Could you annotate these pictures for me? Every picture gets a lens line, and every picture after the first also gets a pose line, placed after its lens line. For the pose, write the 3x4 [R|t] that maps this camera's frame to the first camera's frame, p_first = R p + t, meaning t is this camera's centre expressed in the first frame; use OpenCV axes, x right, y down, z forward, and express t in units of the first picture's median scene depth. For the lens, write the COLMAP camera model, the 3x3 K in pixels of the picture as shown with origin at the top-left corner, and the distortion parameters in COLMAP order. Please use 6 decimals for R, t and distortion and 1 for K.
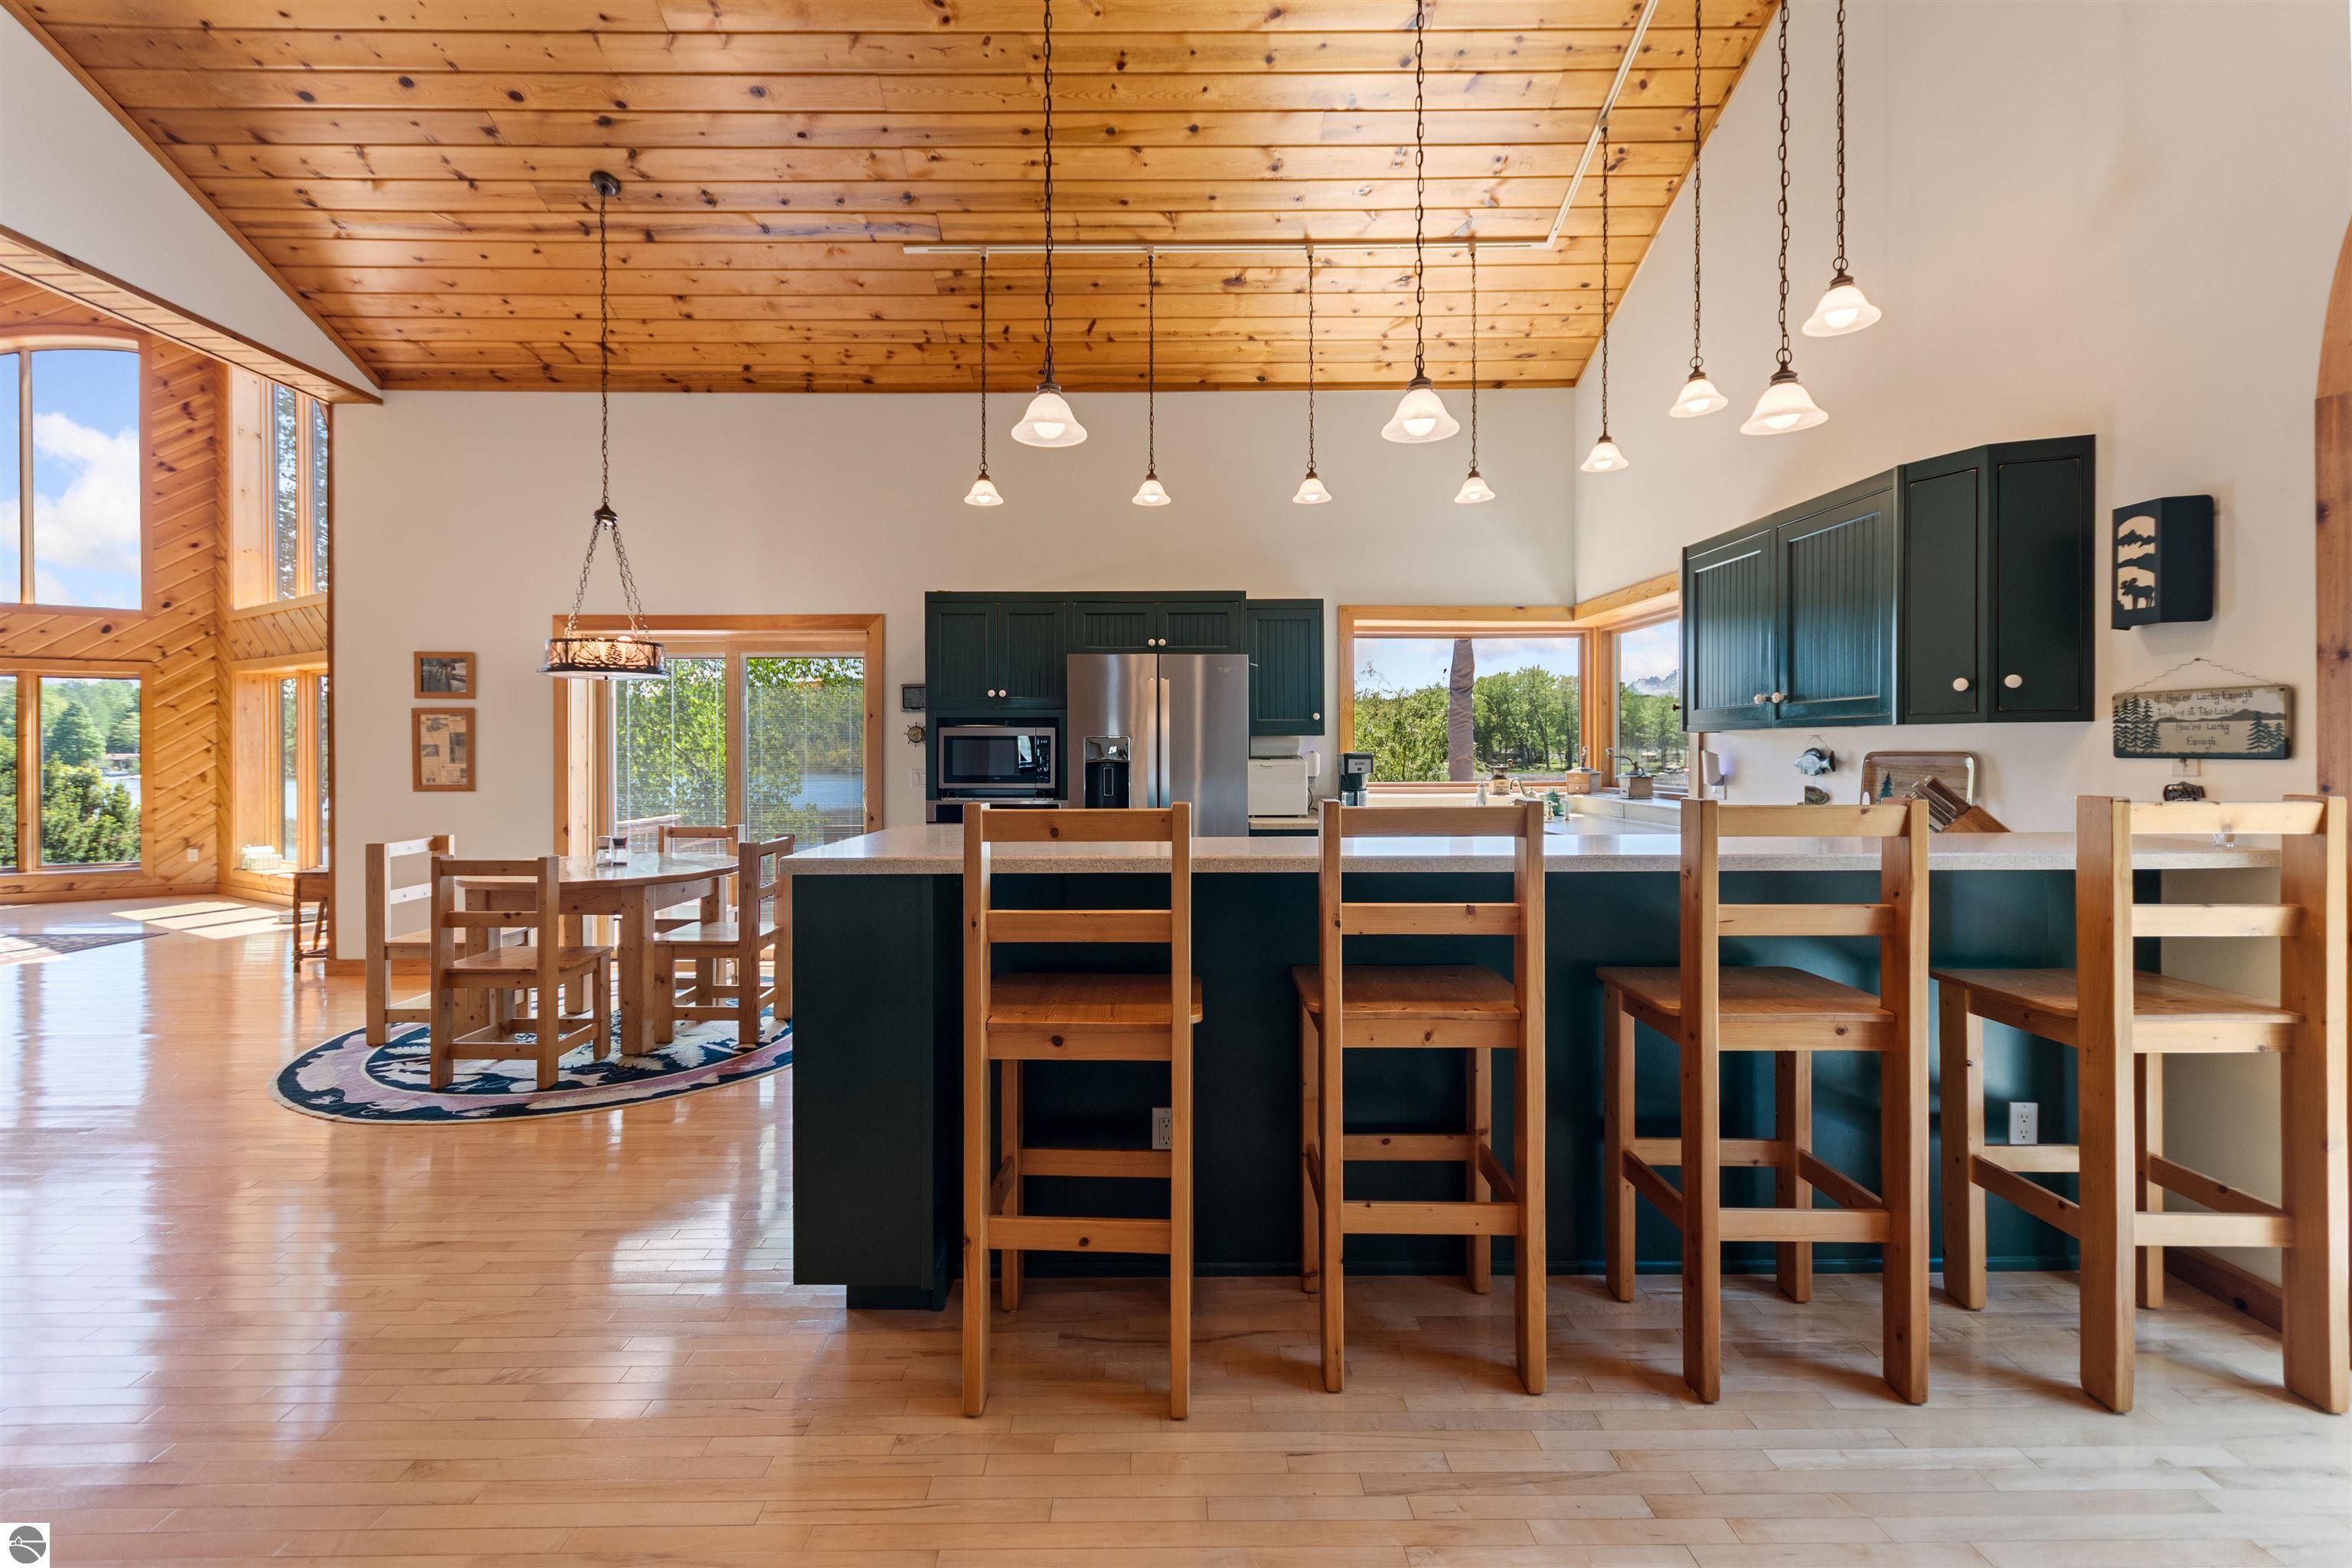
lens RADIAL K [[1055.2, 0, 1147.7], [0, 1055.2, 754.8], [0, 0, 1]] dist [0.001844, -0.000136]
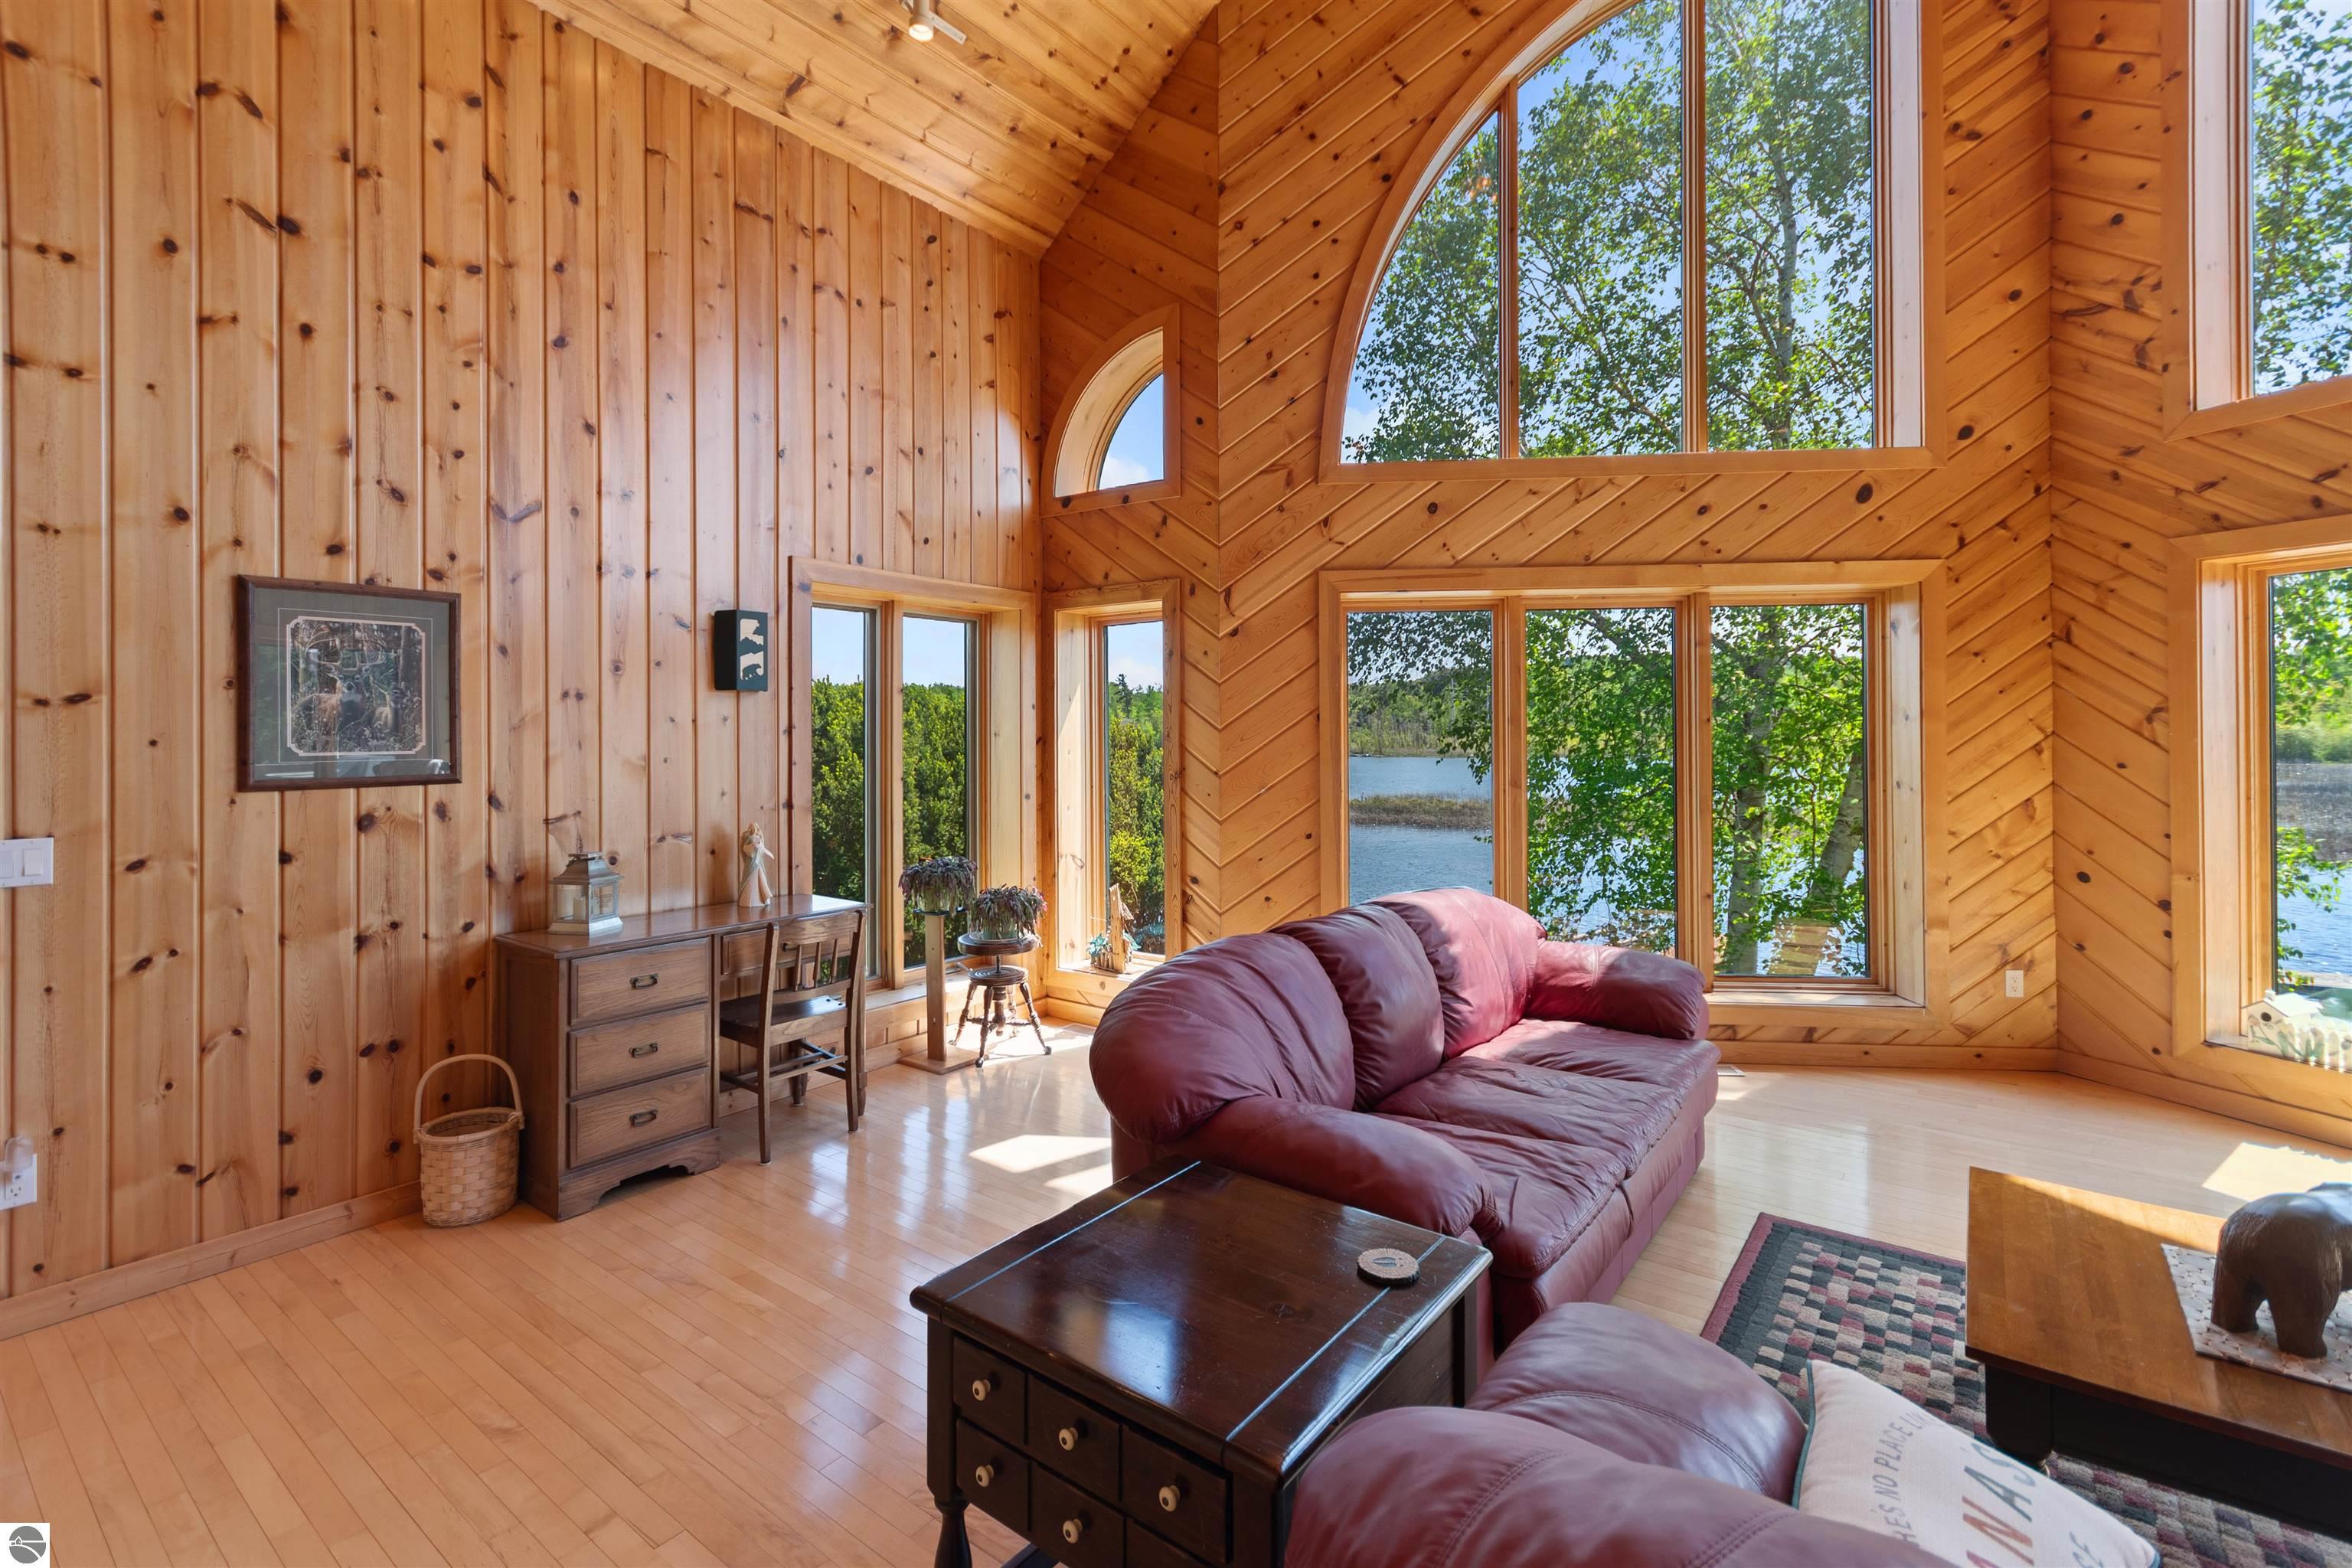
lens RADIAL K [[1055.2, 0, 1182.6], [0, 1055.2, 731.1], [0, 0, 1]] dist [0.001844, -0.000136]
pose [[0.801353, -0.001318, -0.598190, -1.596708], [-0.000715, 0.999995, -0.003160, -0.018179], [0.598191, 0.002960, 0.801348, 0.740311]]
